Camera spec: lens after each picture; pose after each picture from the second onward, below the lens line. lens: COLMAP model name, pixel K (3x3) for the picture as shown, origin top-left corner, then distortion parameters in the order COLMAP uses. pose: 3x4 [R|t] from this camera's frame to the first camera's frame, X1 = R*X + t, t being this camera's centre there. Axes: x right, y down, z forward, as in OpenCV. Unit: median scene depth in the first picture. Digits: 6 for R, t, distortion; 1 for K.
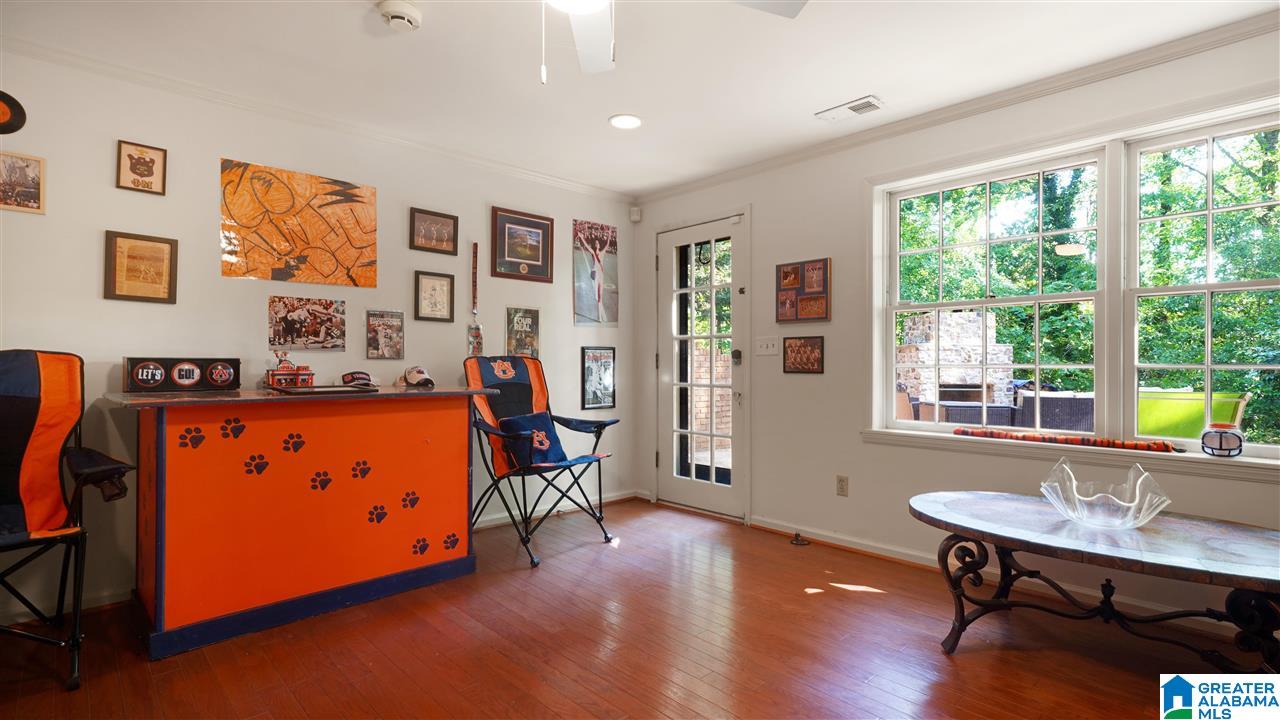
lens RADIAL K [[582.2, 0, 636.4], [0, 582.2, 363.2], [0, 0, 1]] dist [0.001864, 0.001310]
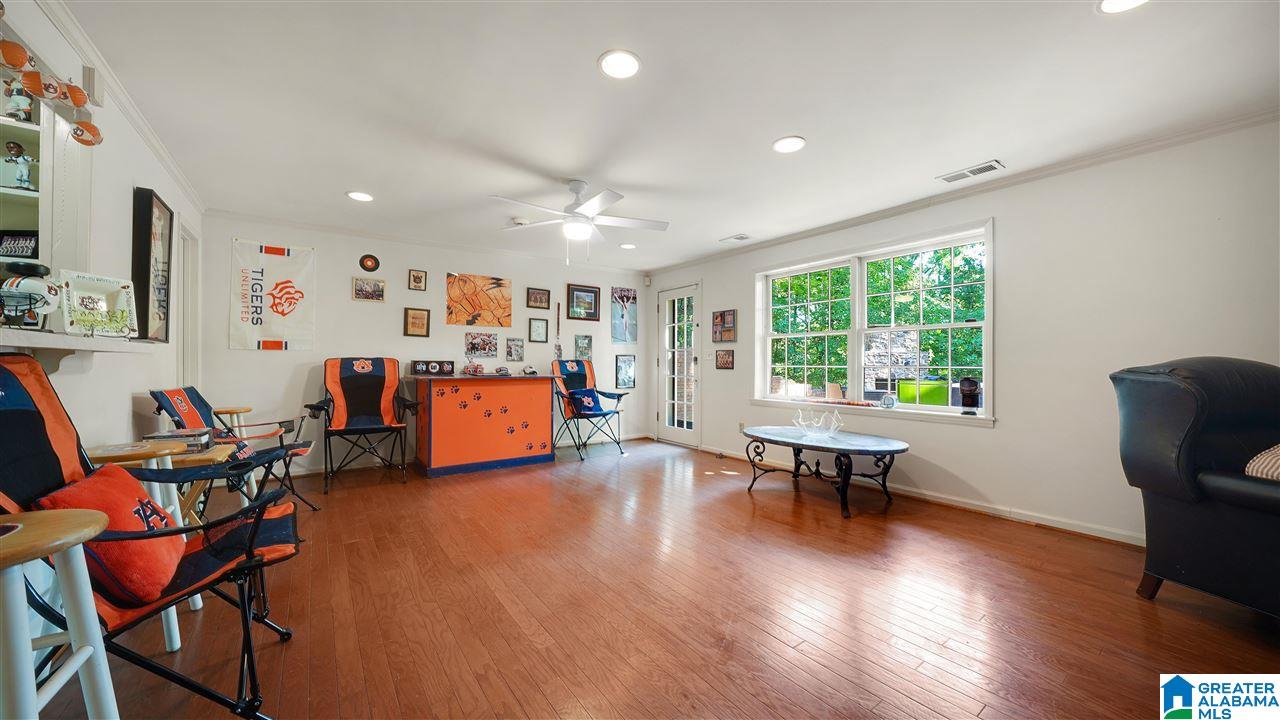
lens RADIAL K [[444.4, 0, 643.5], [0, 444.4, 361.2], [0, 0, 1]] dist [-0.014318, -0.000051]
pose [[0.991380, 0.004073, -0.130953, 0.225347], [-0.004705, 0.999979, -0.004523, -0.001557], [0.130931, 0.005100, 0.991378, -0.499057]]
